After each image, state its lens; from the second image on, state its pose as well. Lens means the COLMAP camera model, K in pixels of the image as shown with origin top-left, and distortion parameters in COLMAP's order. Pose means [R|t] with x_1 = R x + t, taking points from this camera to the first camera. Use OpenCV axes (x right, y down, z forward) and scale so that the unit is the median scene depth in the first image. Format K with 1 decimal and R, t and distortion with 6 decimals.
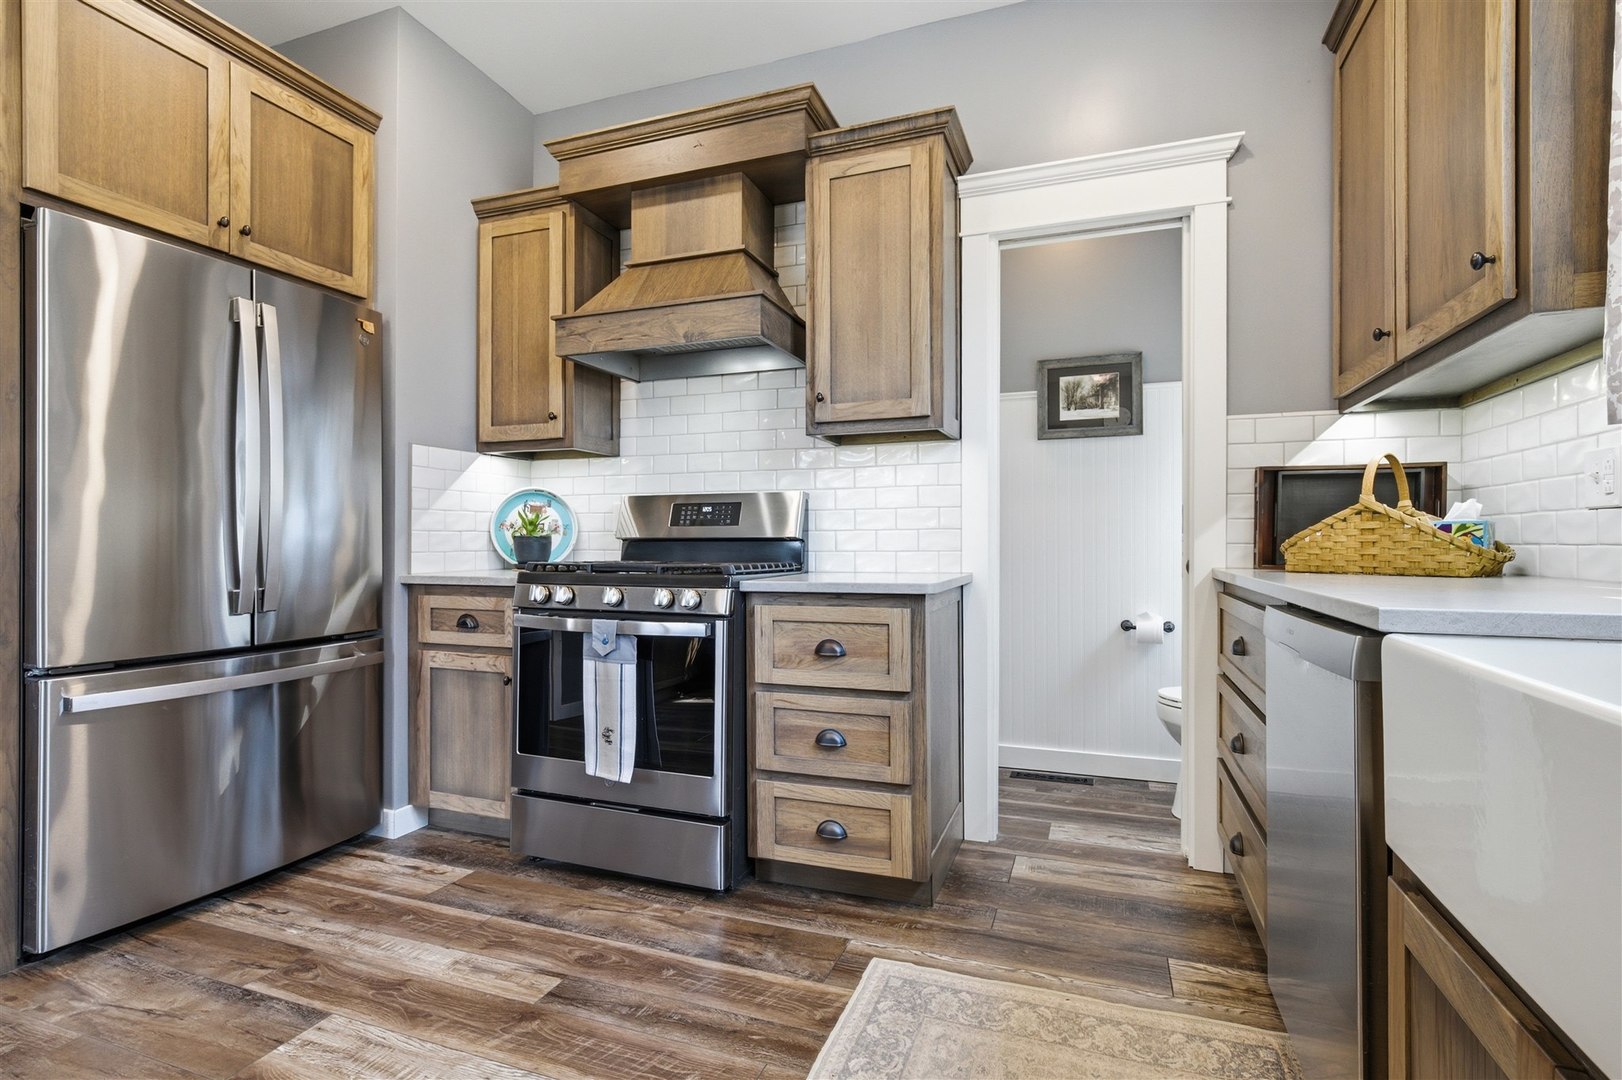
lens RADIAL K [[768.3, 0, 817.0], [0, 768.3, 542.2], [0, 0, 1]] dist [-0.001207, -0.000008]
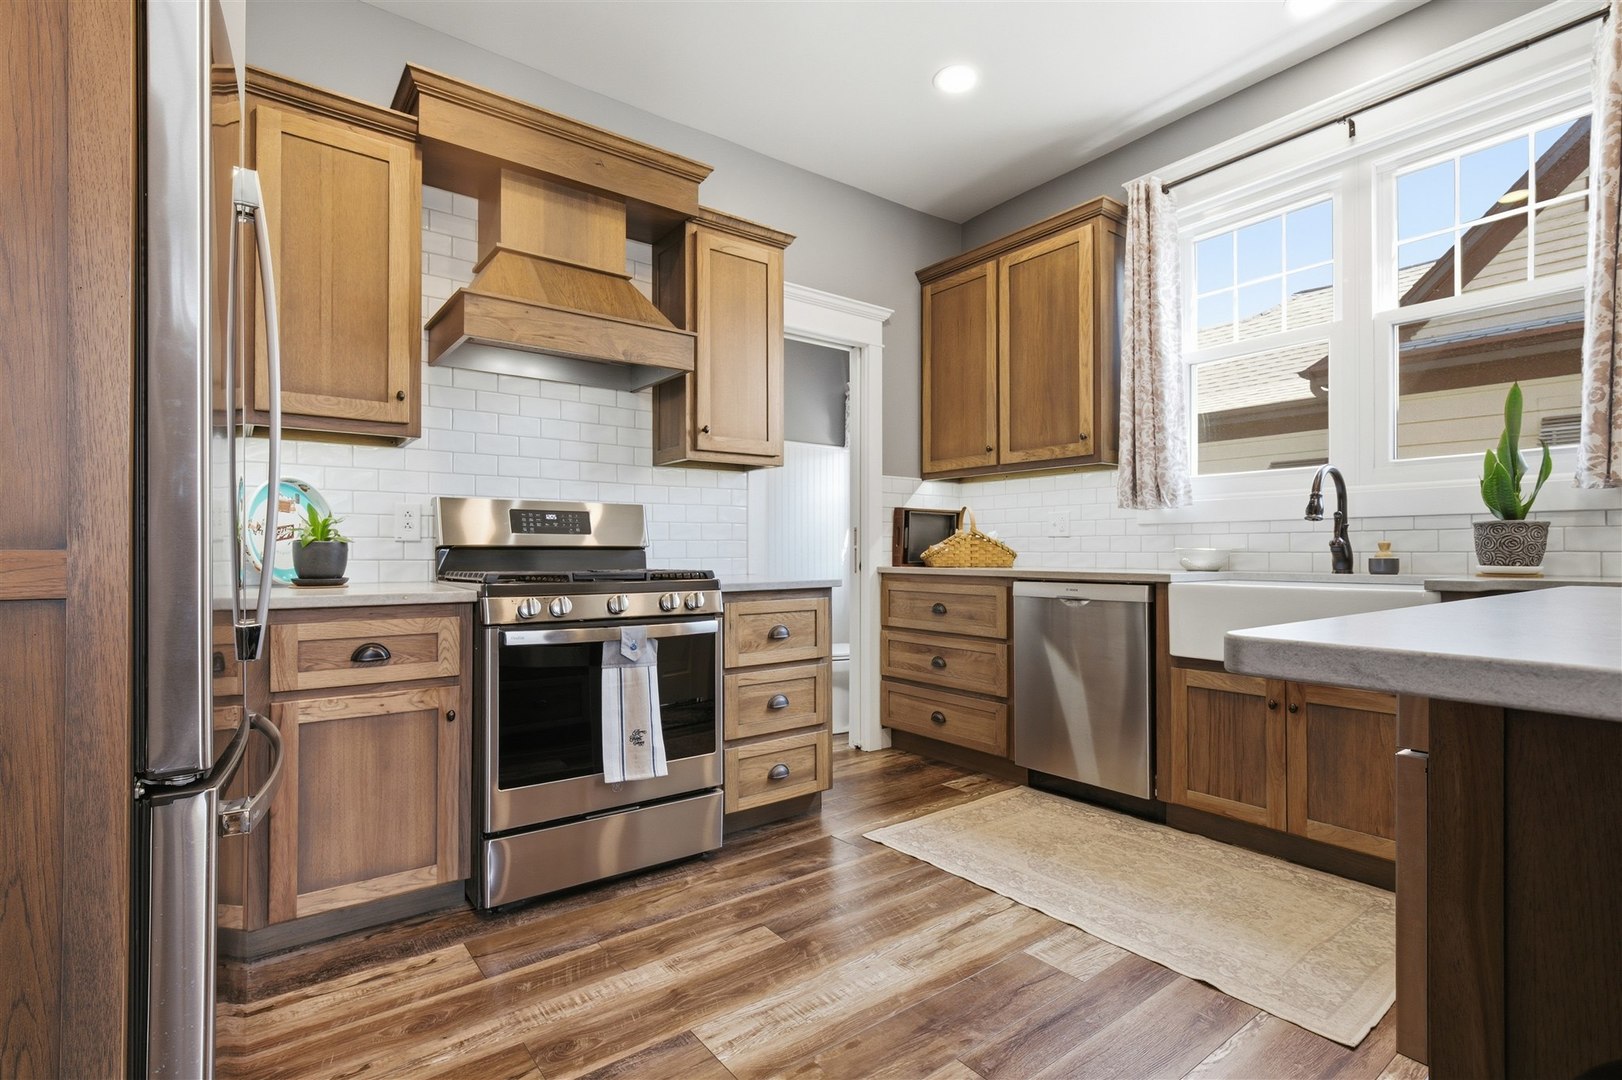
lens RADIAL K [[759.8, 0, 802.3], [0, 759.8, 549.9], [0, 0, 1]] dist [-0.000321, 0.000116]
pose [[0.544504, 0.002727, 0.838754, -1.016955], [-0.001502, 0.999996, -0.002276, 0.001384], [-0.838757, -0.000020, 0.544506, 0.260140]]
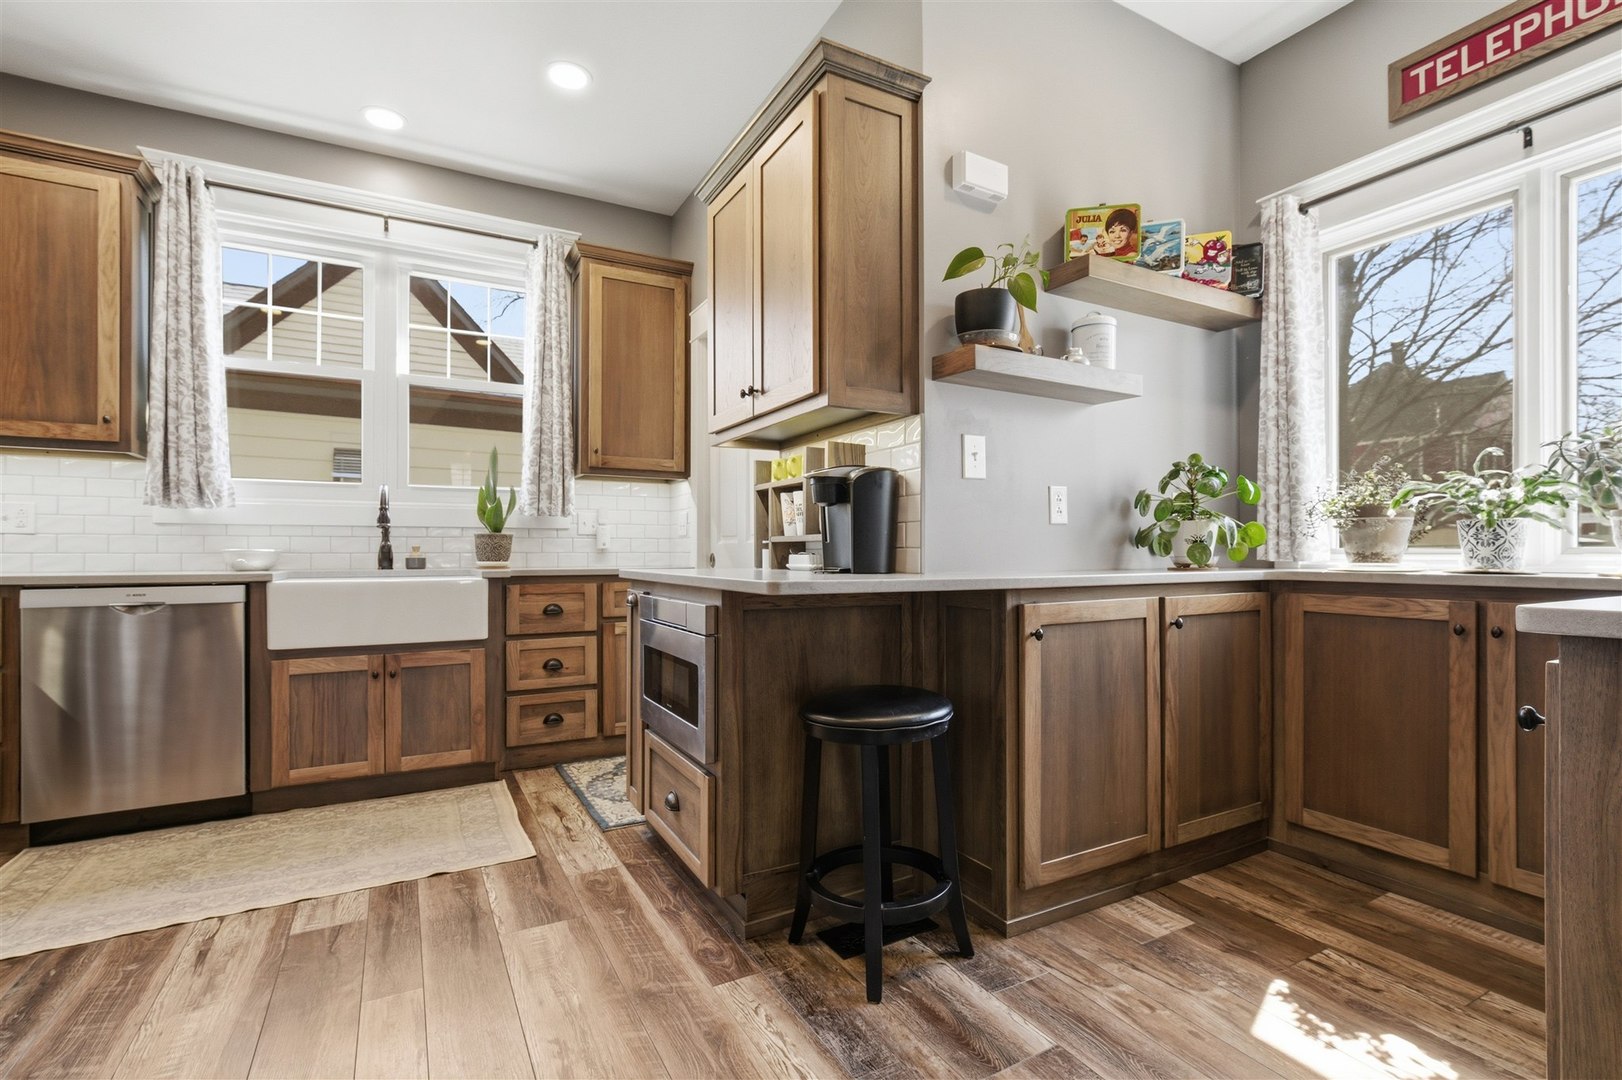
lens RADIAL K [[759.8, 0, 802.3], [0, 759.8, 549.9], [0, 0, 1]] dist [-0.000321, 0.000116]
pose [[-0.748504, 0.005155, 0.663110, -1.204925], [0.000190, 0.999971, -0.007559, 0.006433], [-0.663130, -0.005532, -0.748483, 0.785808]]
